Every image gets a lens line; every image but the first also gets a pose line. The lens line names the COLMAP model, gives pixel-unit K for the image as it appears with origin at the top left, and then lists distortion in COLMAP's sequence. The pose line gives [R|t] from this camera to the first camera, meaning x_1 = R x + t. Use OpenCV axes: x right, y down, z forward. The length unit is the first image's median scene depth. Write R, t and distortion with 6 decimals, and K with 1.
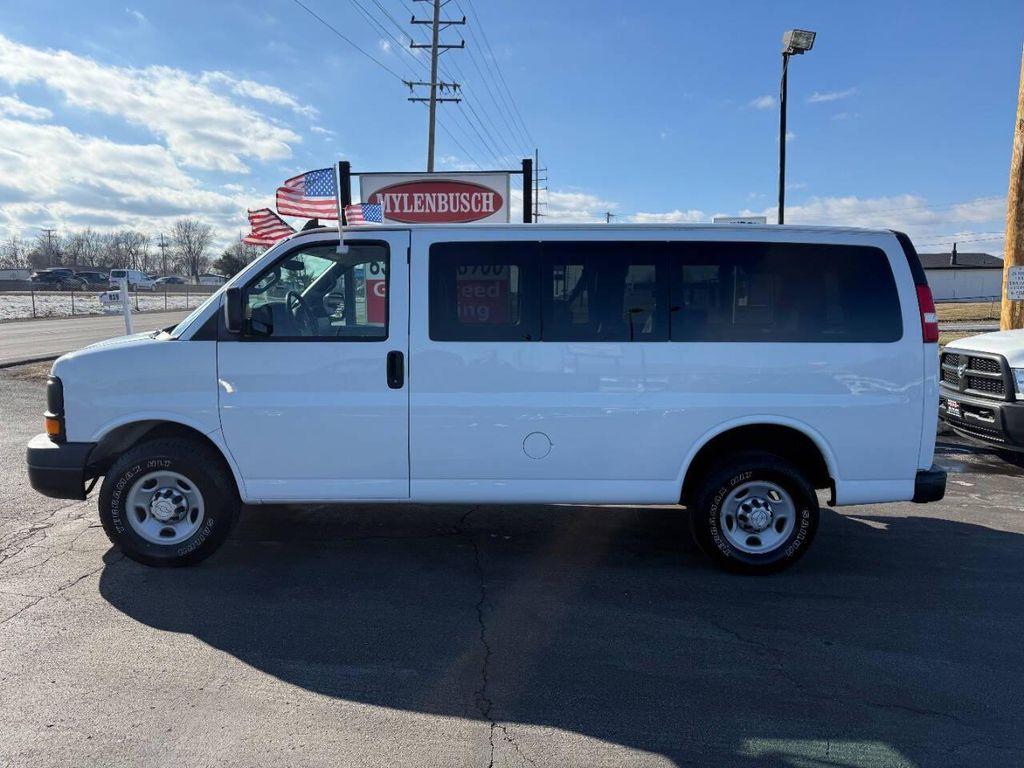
lens RADIAL K [[688.2, 0, 512.0], [0, 688.2, 384.0], [0, 0, 1]] dist [0.087187, -0.074629]
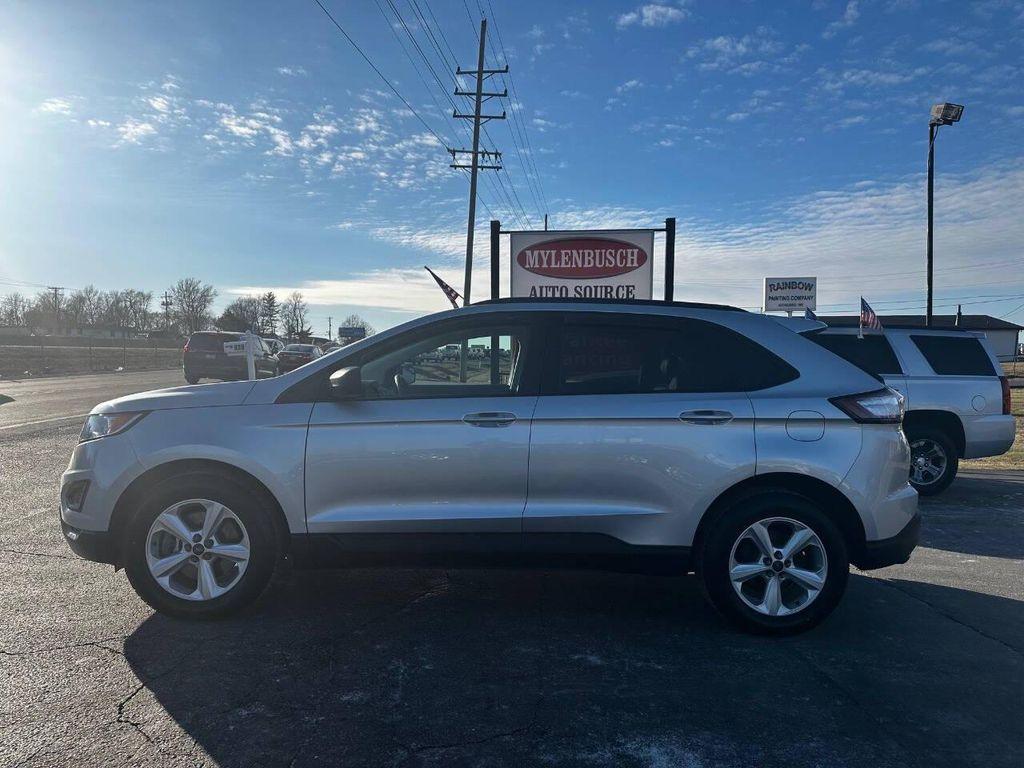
lens RADIAL K [[677.1, 0, 517.5], [0, 677.1, 392.6], [0, 0, 1]] dist [0.220513, -0.269419]
pose [[0.999446, 0.002328, 0.033203, -0.241006], [0.000161, 0.997202, -0.074758, 0.023756], [-0.033284, 0.074722, 0.996649, -0.035118]]
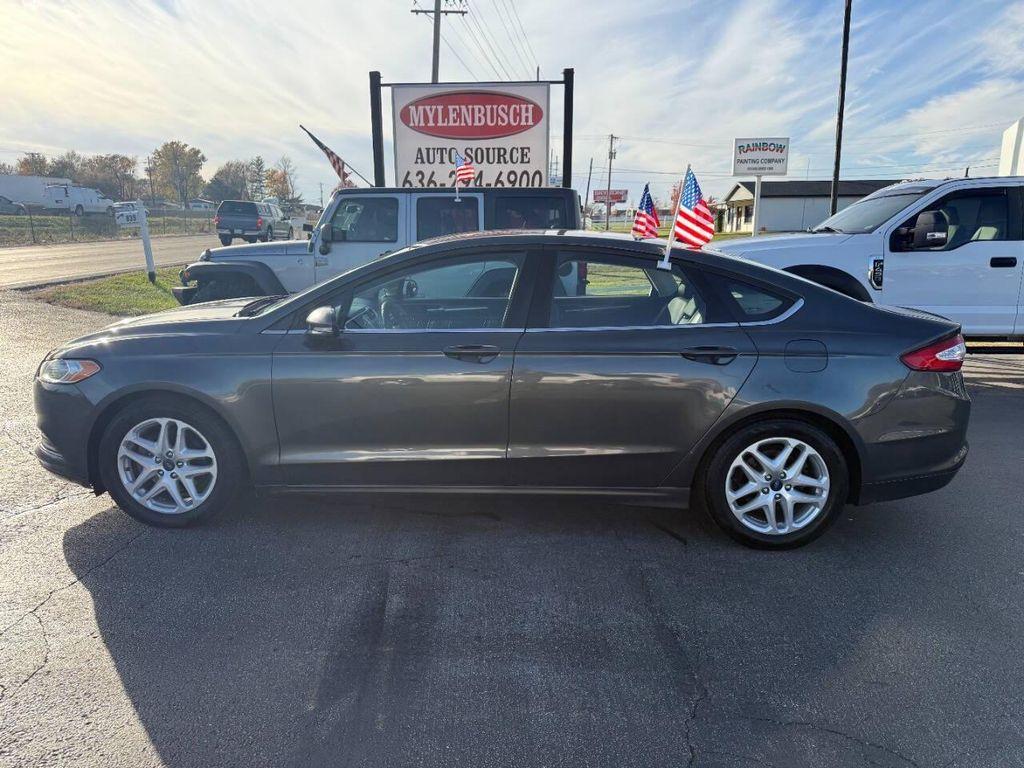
lens RADIAL K [[691.7, 0, 513.6], [0, 691.7, 369.2], [0, 0, 1]] dist [0.074219, -0.069842]
pose [[0.999926, -0.001143, 0.012076, -0.063657], [0.000193, 0.996921, 0.078409, 0.010620], [-0.012129, -0.078401, 0.996848, 0.014731]]
